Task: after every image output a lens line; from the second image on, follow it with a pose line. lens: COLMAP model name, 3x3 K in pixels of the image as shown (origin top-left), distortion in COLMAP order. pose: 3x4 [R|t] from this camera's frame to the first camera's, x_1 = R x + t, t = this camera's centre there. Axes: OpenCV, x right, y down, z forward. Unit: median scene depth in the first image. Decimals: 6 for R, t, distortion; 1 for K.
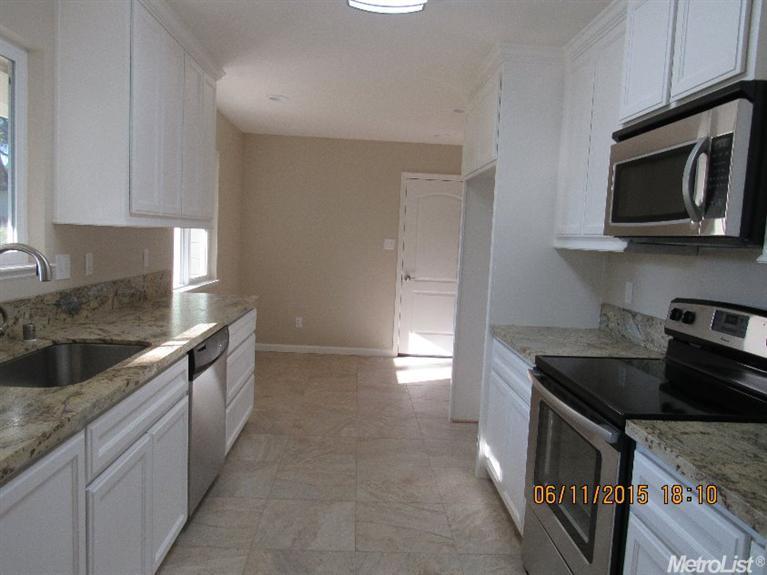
lens RADIAL K [[547.8, 0, 383.5], [0, 547.8, 287.5], [0, 0, 1]] dist [-0.023091, 0.001878]
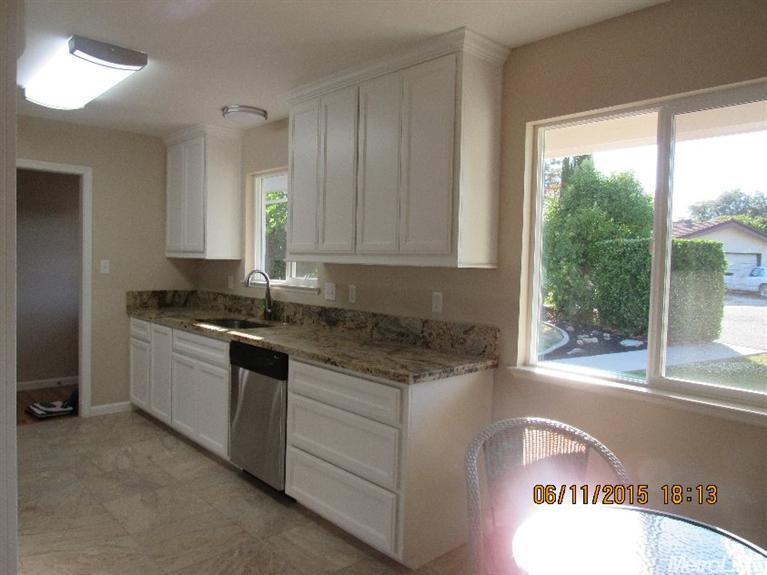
lens RADIAL K [[547.8, 0, 383.5], [0, 547.8, 287.5], [0, 0, 1]] dist [-0.023091, 0.001878]
pose [[-0.752428, -0.035783, -0.657702, 0.283674], [-0.124598, 0.988228, 0.088778, -0.194817], [0.646782, 0.148748, -0.748029, 2.149348]]
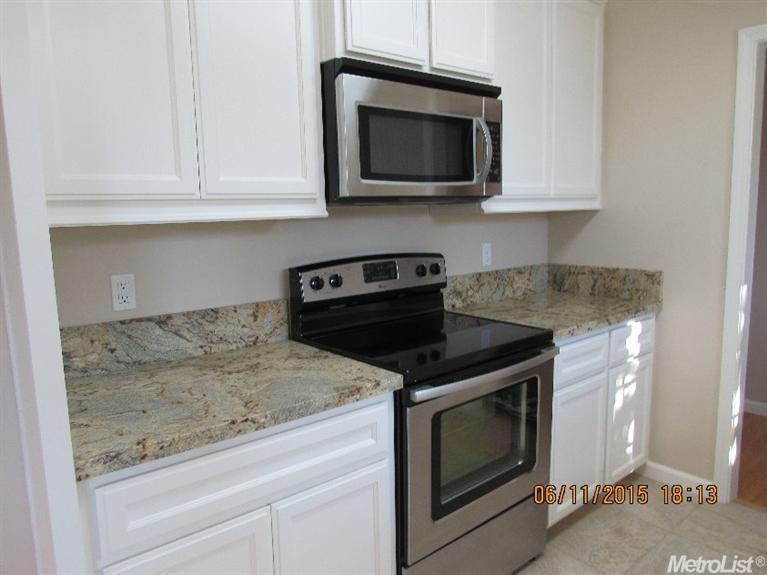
lens RADIAL K [[547.8, 0, 383.5], [0, 547.8, 287.5], [0, 0, 1]] dist [-0.023091, 0.001878]
pose [[-0.603168, -0.140732, 0.785100, -0.090576], [0.071935, 0.970702, 0.229267, -0.053919], [-0.794363, 0.194763, -0.575373, 0.540811]]
